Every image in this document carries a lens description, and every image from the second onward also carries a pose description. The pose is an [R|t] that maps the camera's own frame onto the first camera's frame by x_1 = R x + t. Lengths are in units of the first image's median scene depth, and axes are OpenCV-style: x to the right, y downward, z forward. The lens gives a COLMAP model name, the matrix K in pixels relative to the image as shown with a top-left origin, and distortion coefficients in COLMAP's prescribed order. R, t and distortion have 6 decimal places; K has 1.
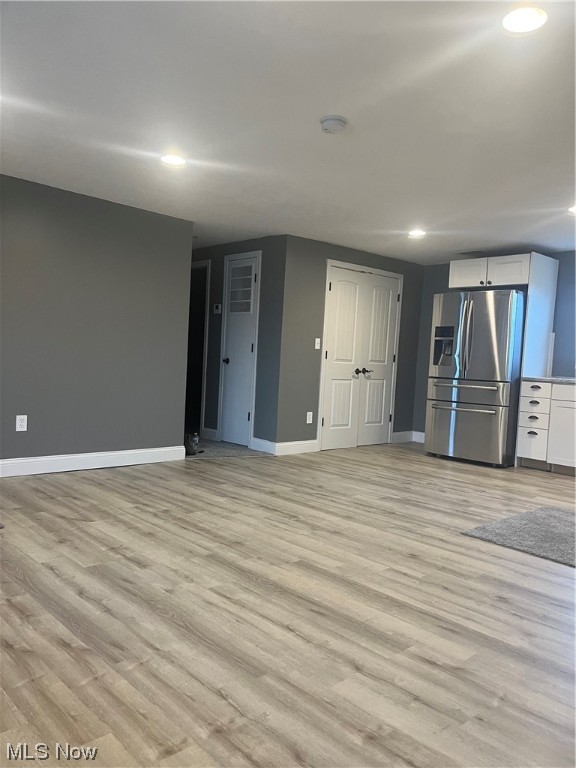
lens RADIAL K [[580.5, 0, 292.7], [0, 580.5, 393.7], [0, 0, 1]] dist [0.056124, -0.076592]
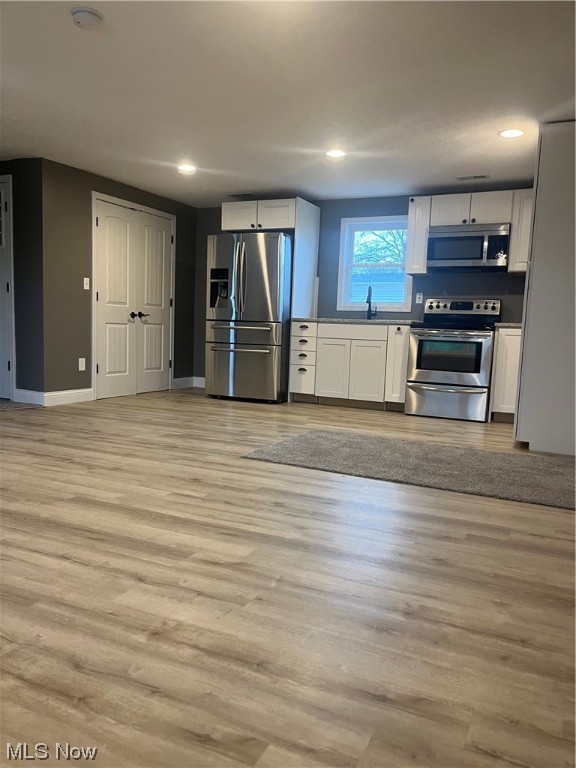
lens RADIAL K [[580.5, 0, 291.7], [0, 580.5, 397.8], [0, 0, 1]] dist [0.056124, -0.076592]
pose [[0.931972, -0.056924, 0.358033, 0.006658], [0.029468, 0.996223, 0.081684, 0.046267], [-0.361330, -0.065576, 0.930129, 0.008132]]
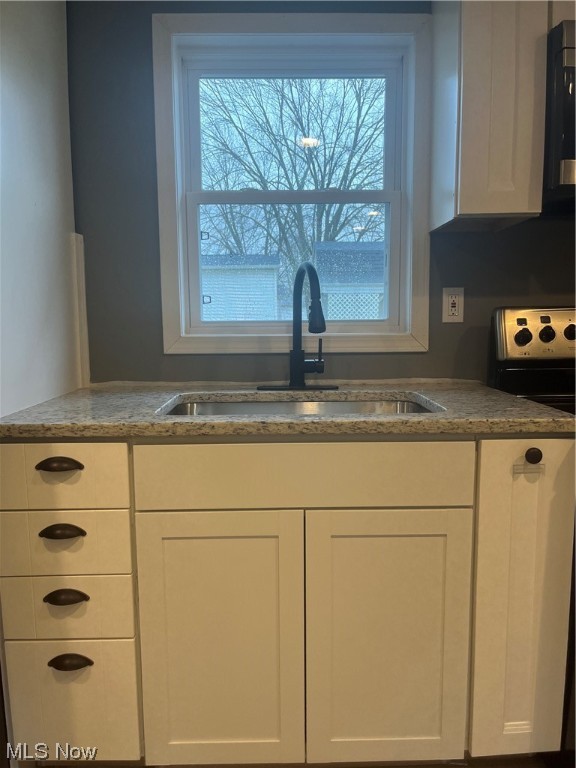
lens RADIAL K [[580.5, 0, 289.4], [0, 580.5, 391.1], [0, 0, 1]] dist [0.056124, -0.076592]
pose [[0.666747, -0.148136, 0.730414, 0.471098], [0.085674, 0.988785, 0.122329, -0.086275], [-0.740344, -0.018985, 0.671960, 1.171396]]
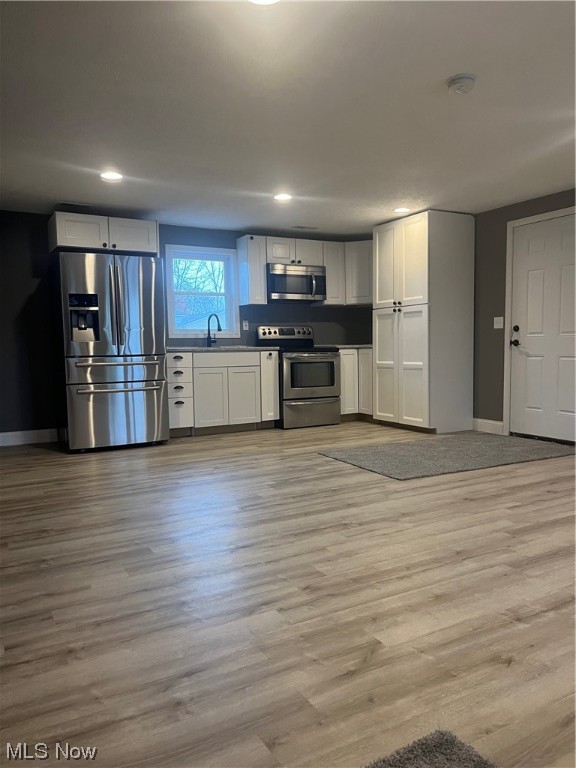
lens RADIAL K [[580.5, 0, 293.4], [0, 580.5, 387.6], [0, 0, 1]] dist [0.056124, -0.076592]
pose [[0.244371, -0.125247, 0.961559, -0.764880], [0.086609, 0.990479, 0.107003, -0.074833], [-0.965806, 0.057131, 0.252892, 0.821100]]
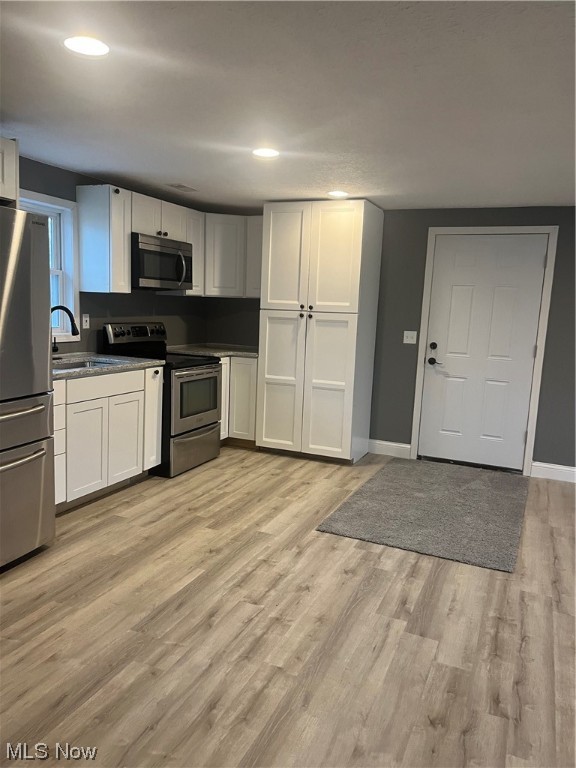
lens RADIAL K [[580.5, 0, 283.0], [0, 580.5, 383.9], [0, 0, 1]] dist [0.056124, -0.076592]
pose [[-0.389759, -0.191337, 0.900821, -0.299207], [-0.006662, 0.978738, 0.205004, -0.205557], [-0.920893, 0.073901, -0.382747, 1.493277]]
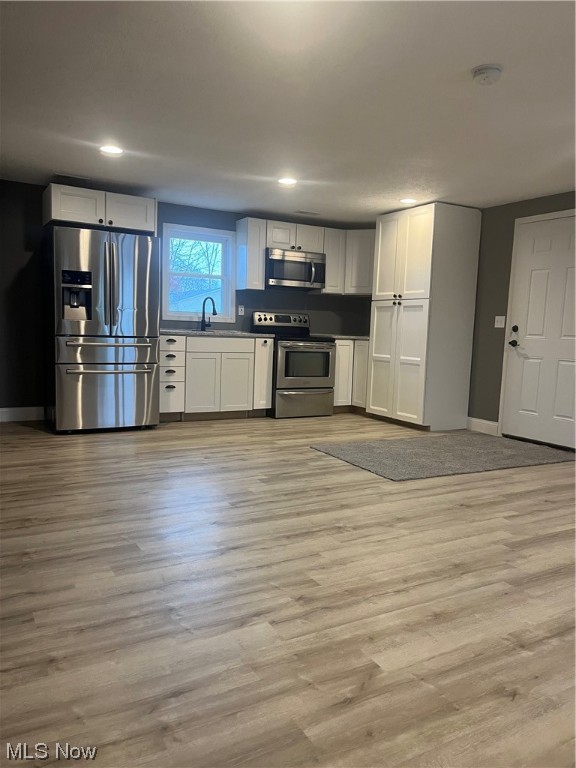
lens RADIAL K [[580.5, 0, 287.2], [0, 580.5, 386.4], [0, 0, 1]] dist [0.056124, -0.076592]
pose [[0.241327, -0.140293, 0.960250, -0.737259], [0.035601, 0.990109, 0.135708, -0.091304], [-0.969791, 0.001436, 0.243934, 0.843041]]
